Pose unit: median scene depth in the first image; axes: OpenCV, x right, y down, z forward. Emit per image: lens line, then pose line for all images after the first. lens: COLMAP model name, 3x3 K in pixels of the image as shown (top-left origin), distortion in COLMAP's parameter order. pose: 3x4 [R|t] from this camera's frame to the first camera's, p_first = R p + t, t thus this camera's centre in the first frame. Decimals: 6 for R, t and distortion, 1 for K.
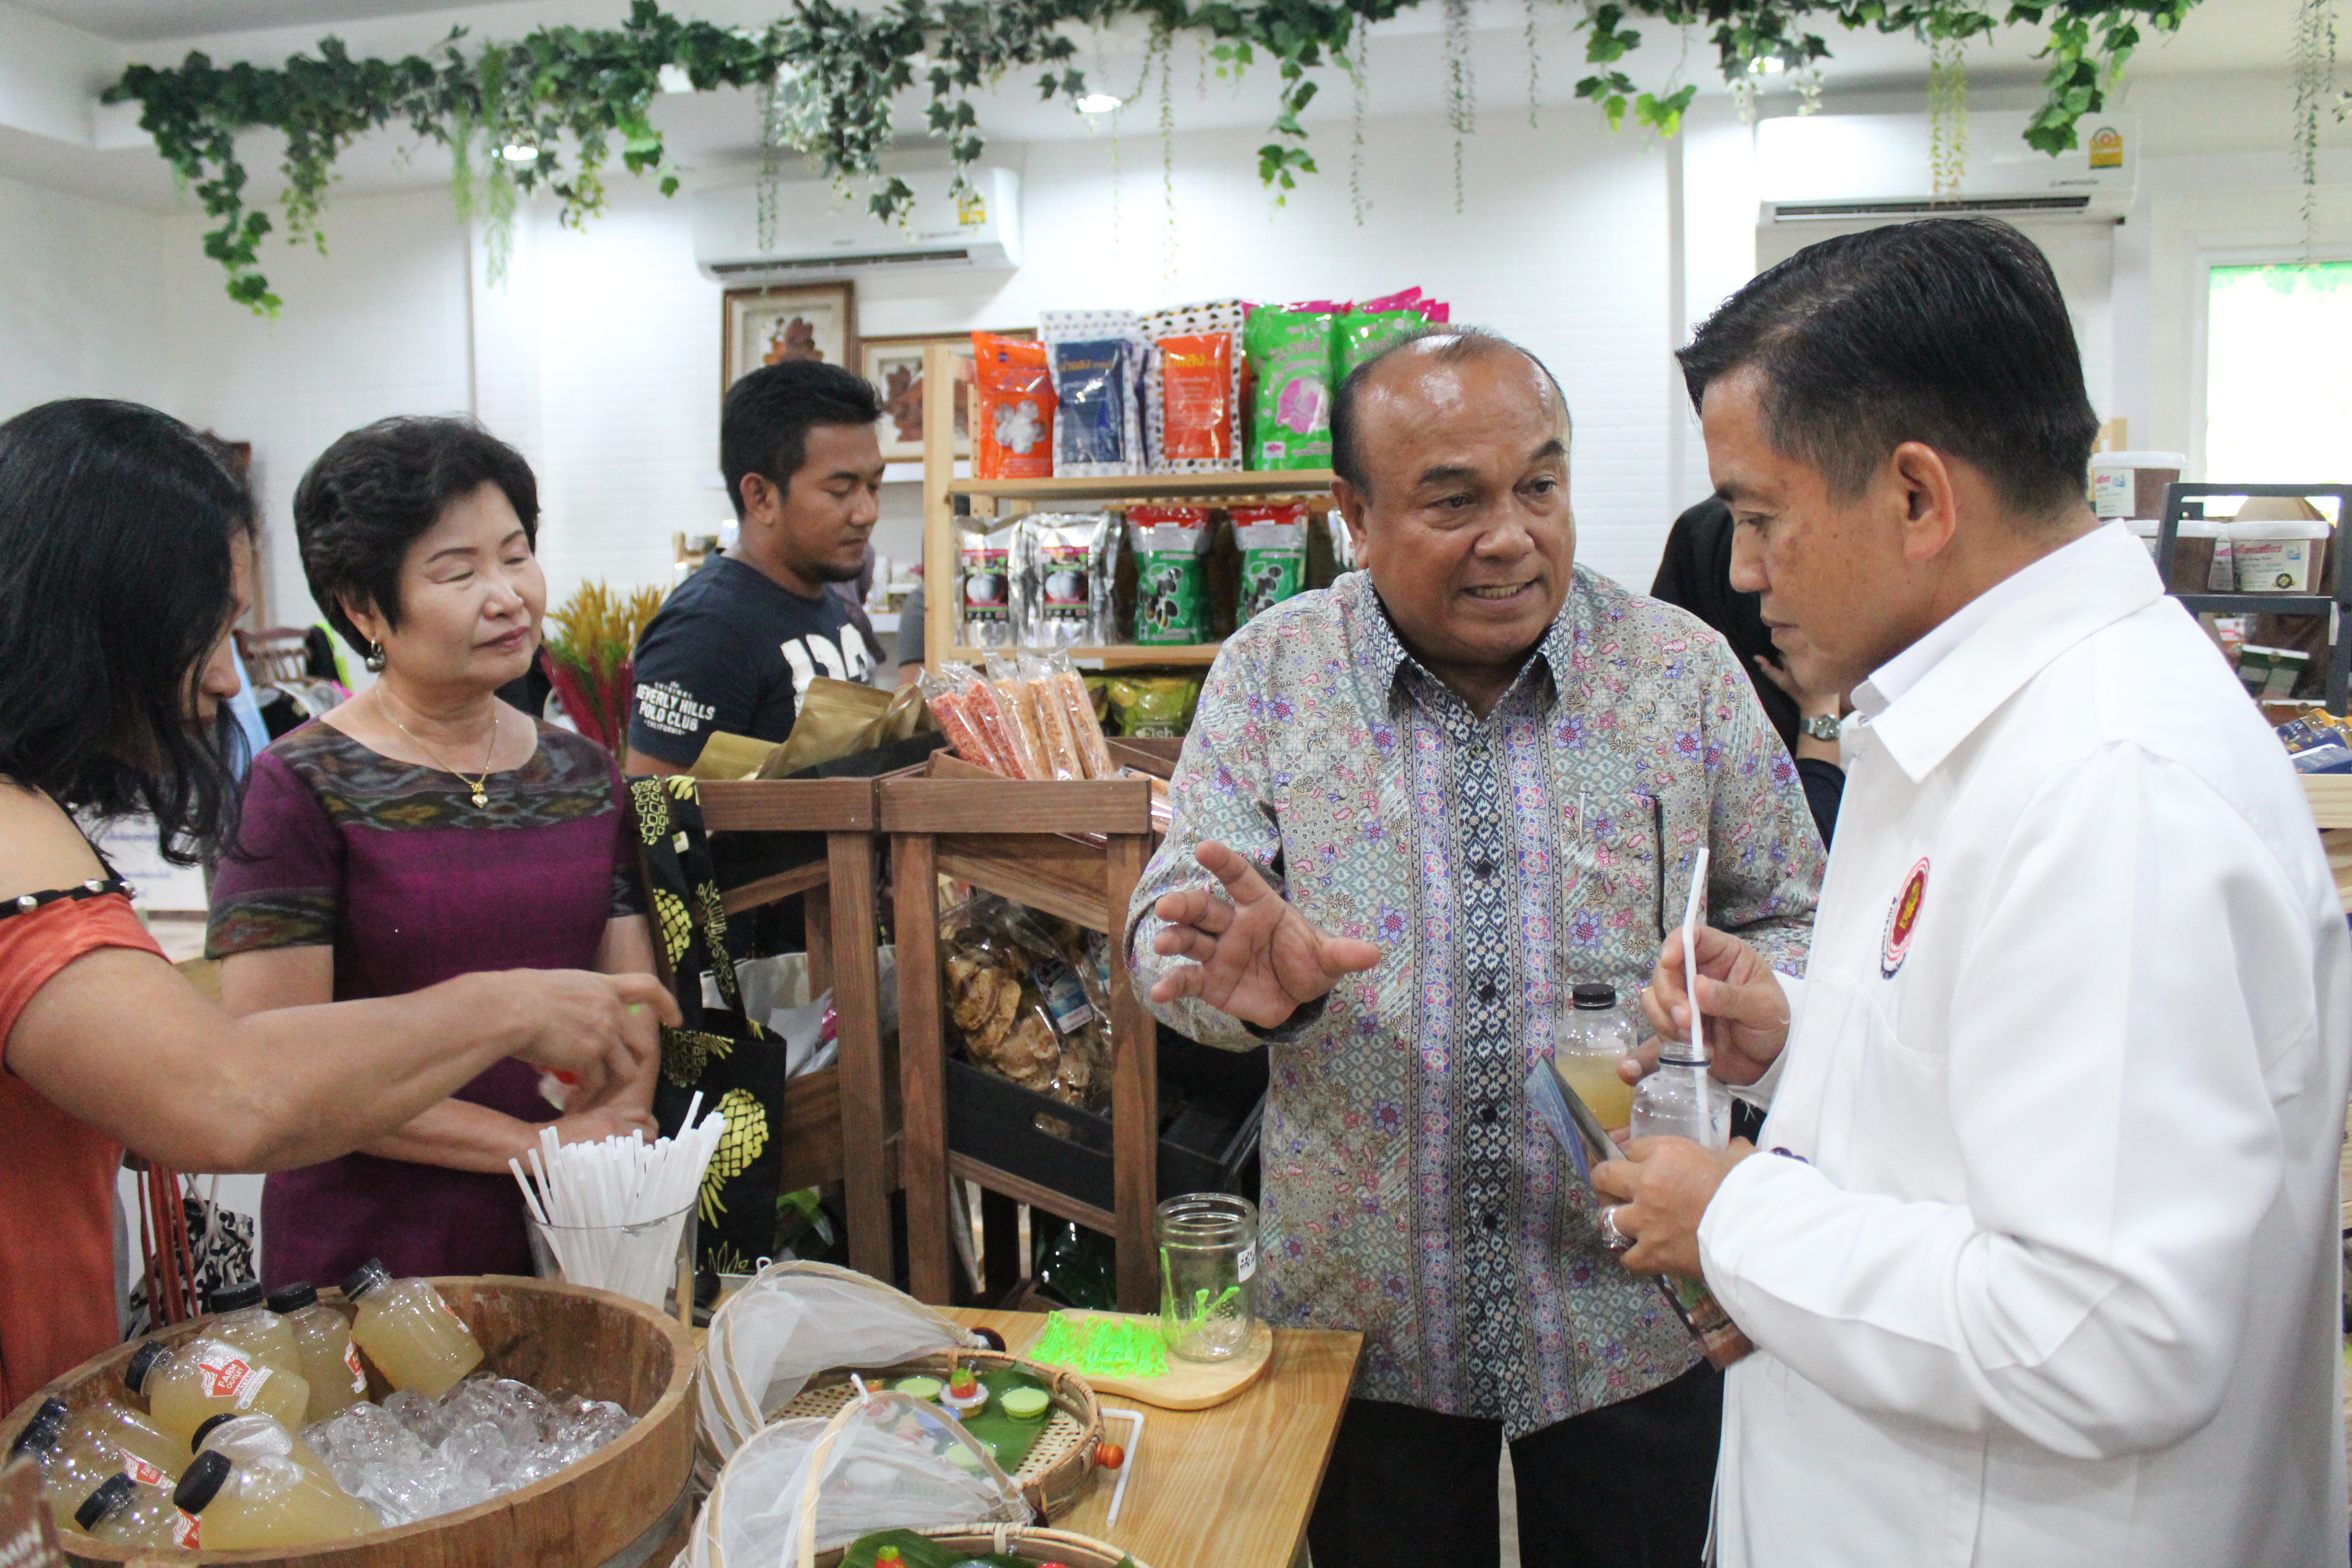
lens RADIAL K [[1921.4, 0, 1147.9], [0, 1921.4, 788.3], [0, 0, 1]] dist [-0.174335, 0.173541]
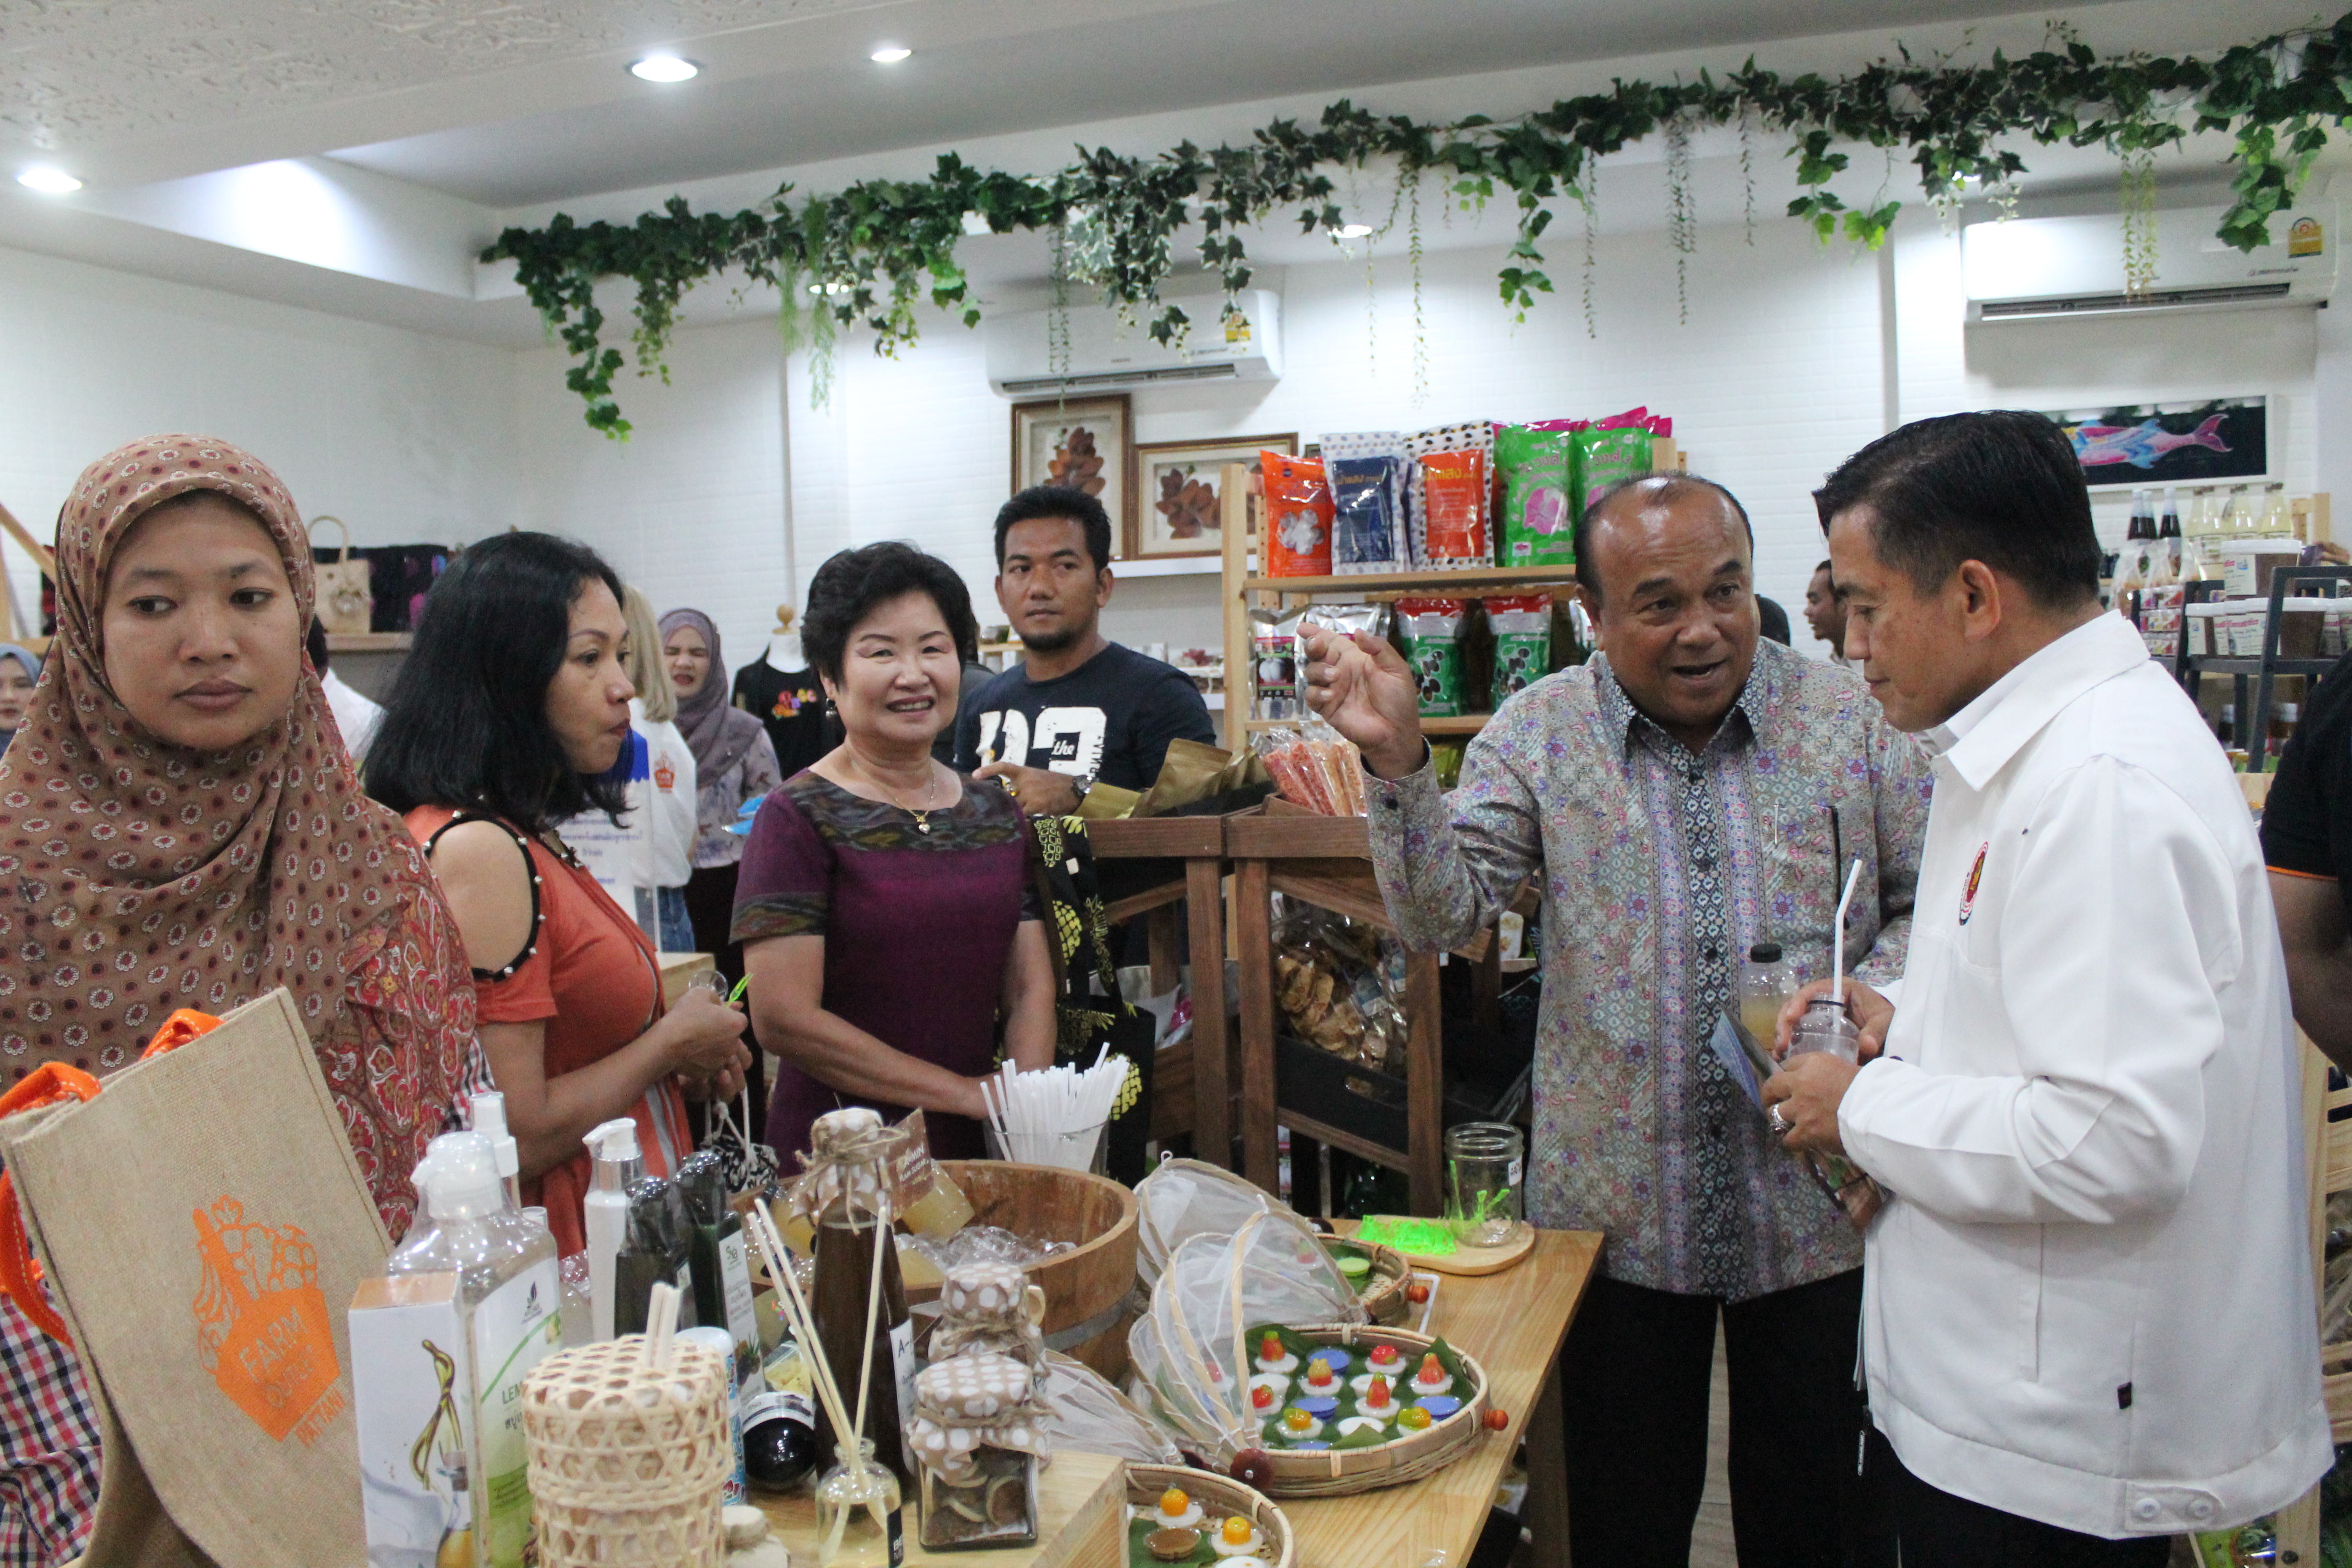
lens RADIAL K [[1921.4, 0, 1147.9], [0, 1921.4, 788.3], [0, 0, 1]] dist [-0.174335, 0.173541]
pose [[0.992310, -0.008372, -0.123498, -0.013037], [0.003070, 0.999068, -0.043057, 0.013306], [0.123743, 0.042347, 0.991410, -0.125792]]
